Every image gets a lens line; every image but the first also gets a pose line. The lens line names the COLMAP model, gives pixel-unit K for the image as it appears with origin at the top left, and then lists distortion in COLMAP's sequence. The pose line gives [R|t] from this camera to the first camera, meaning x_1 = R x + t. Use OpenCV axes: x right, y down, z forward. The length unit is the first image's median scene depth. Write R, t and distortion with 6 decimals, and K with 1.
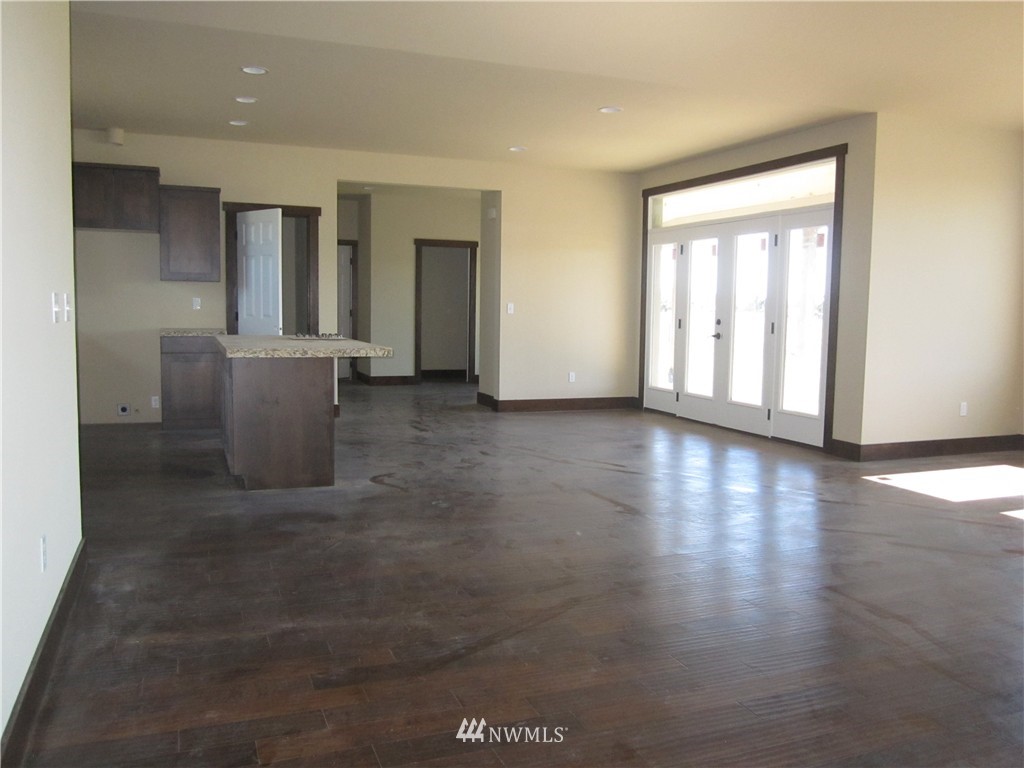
lens RADIAL K [[817.3, 0, 512.0], [0, 817.3, 384.0], [0, 0, 1]] dist [-0.000740, -0.152670]
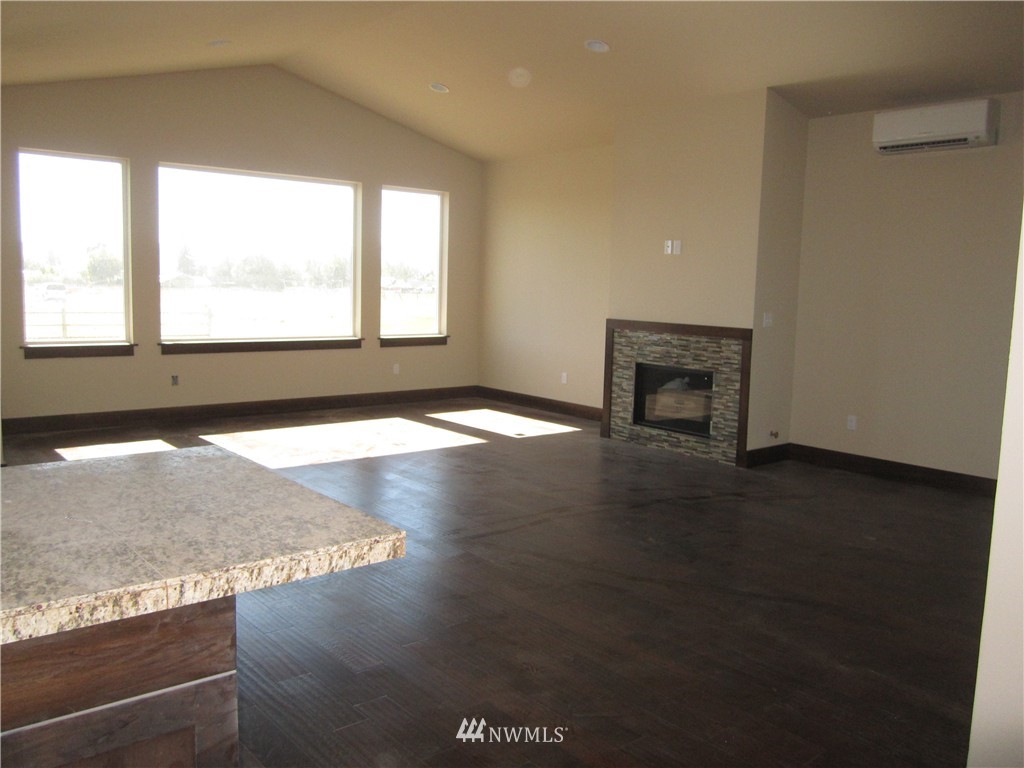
lens RADIAL K [[834.6, 0, 512.3], [0, 834.6, 361.3], [0, 0, 1]] dist [-0.003958, -0.115326]
pose [[-0.306889, -0.115929, 0.944659, -0.436531], [0.053220, 0.988911, 0.138649, -0.100213], [-0.950256, 0.092825, -0.297316, 0.670585]]
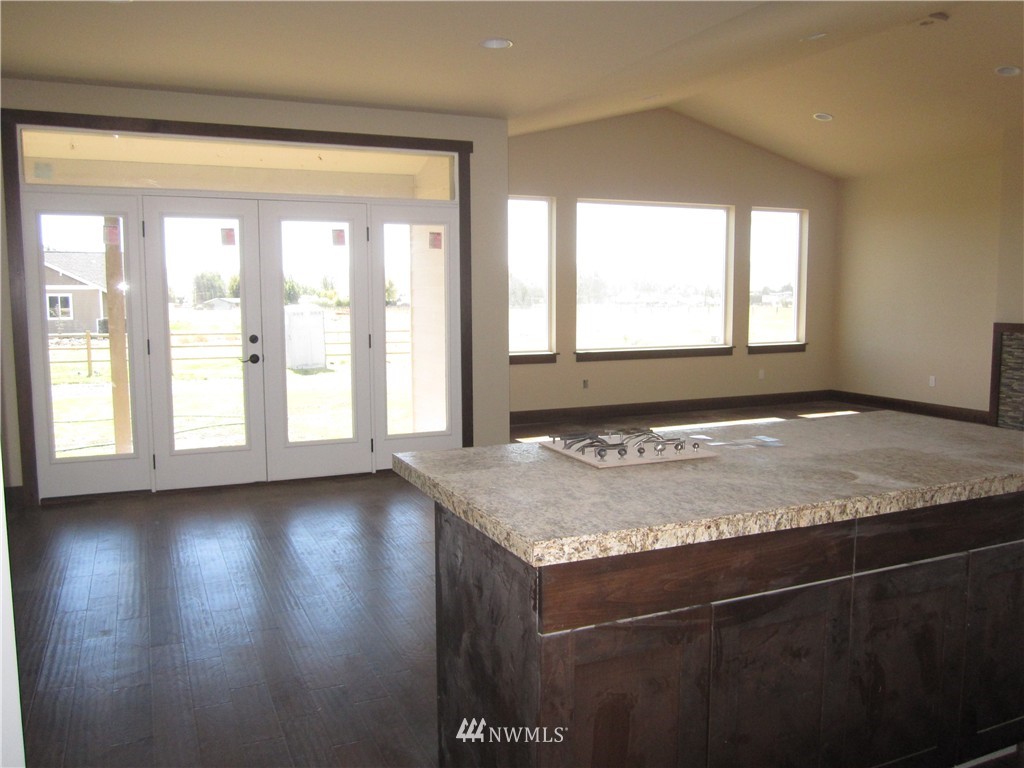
lens RADIAL K [[834.6, 0, 512.3], [0, 834.6, 361.3], [0, 0, 1]] dist [-0.003958, -0.115326]
pose [[-0.043478, -0.097895, 0.994247, -0.527815], [0.095867, 0.990186, 0.101688, -0.121076], [-0.994444, 0.099737, -0.033666, 0.896432]]
